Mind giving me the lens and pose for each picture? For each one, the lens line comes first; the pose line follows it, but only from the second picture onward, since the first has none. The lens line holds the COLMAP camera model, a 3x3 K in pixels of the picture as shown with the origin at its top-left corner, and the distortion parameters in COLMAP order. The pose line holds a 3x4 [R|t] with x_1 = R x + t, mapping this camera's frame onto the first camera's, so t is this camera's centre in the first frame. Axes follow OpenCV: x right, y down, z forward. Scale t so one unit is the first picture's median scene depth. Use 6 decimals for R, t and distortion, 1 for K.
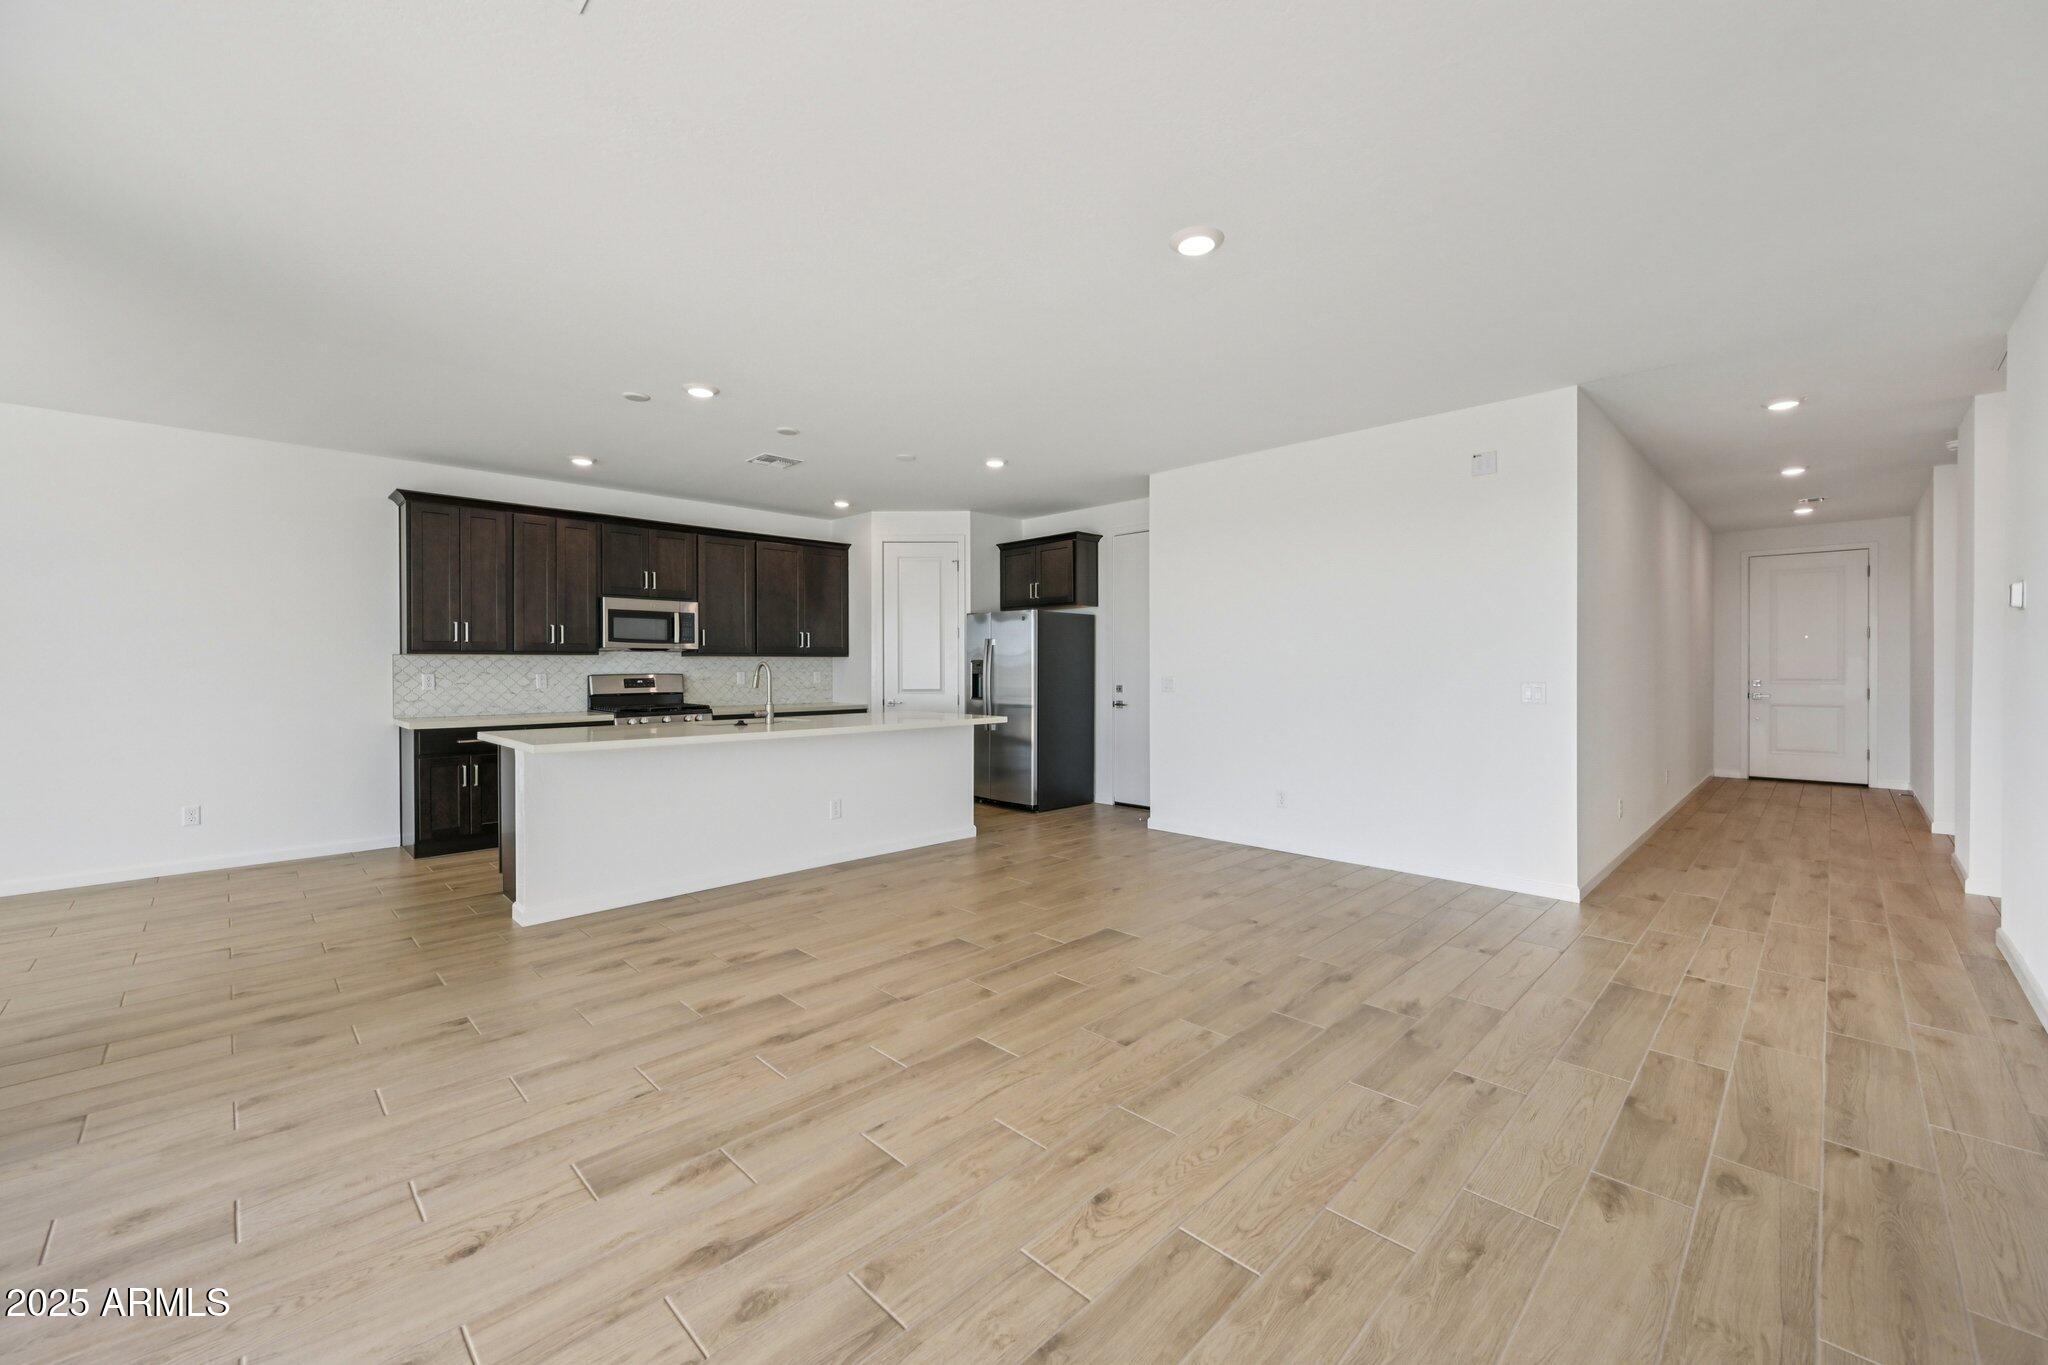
lens RADIAL K [[822.8, 0, 1026.6], [0, 822.8, 675.9], [0, 0, 1]] dist [0.021393, 0.000702]
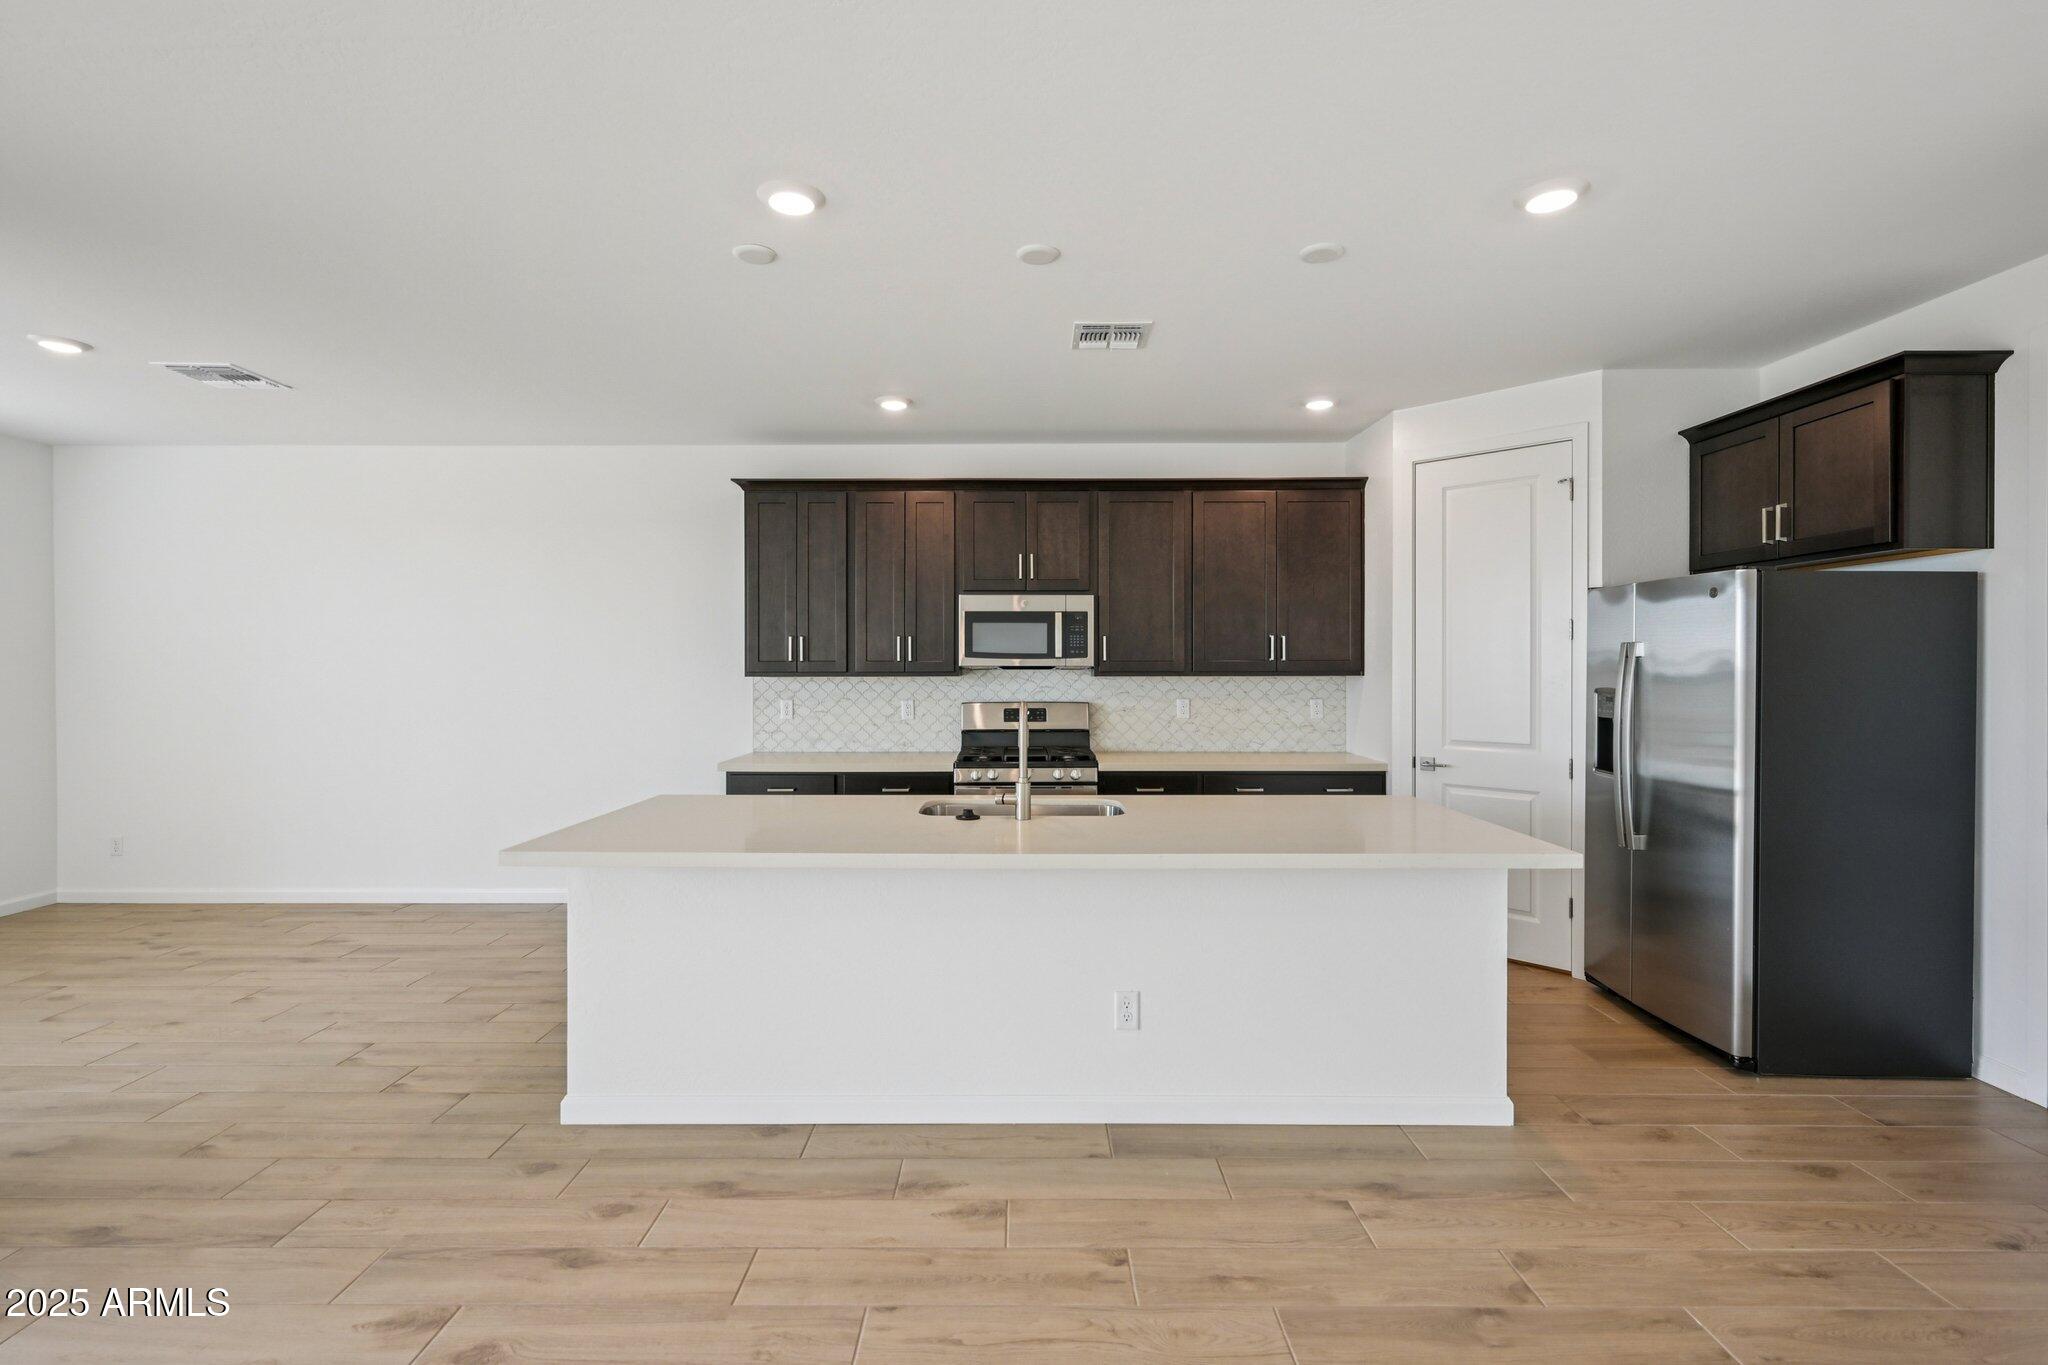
lens RADIAL K [[920.6, 0, 1025.1], [0, 920.6, 671.4], [0, 0, 1]] dist [0.002121, 0.000599]
pose [[0.703159, 0.007073, -0.710998, 0.084769], [-0.008889, 0.999960, 0.001157, -0.028759], [0.710977, 0.005507, 0.703193, 0.448719]]
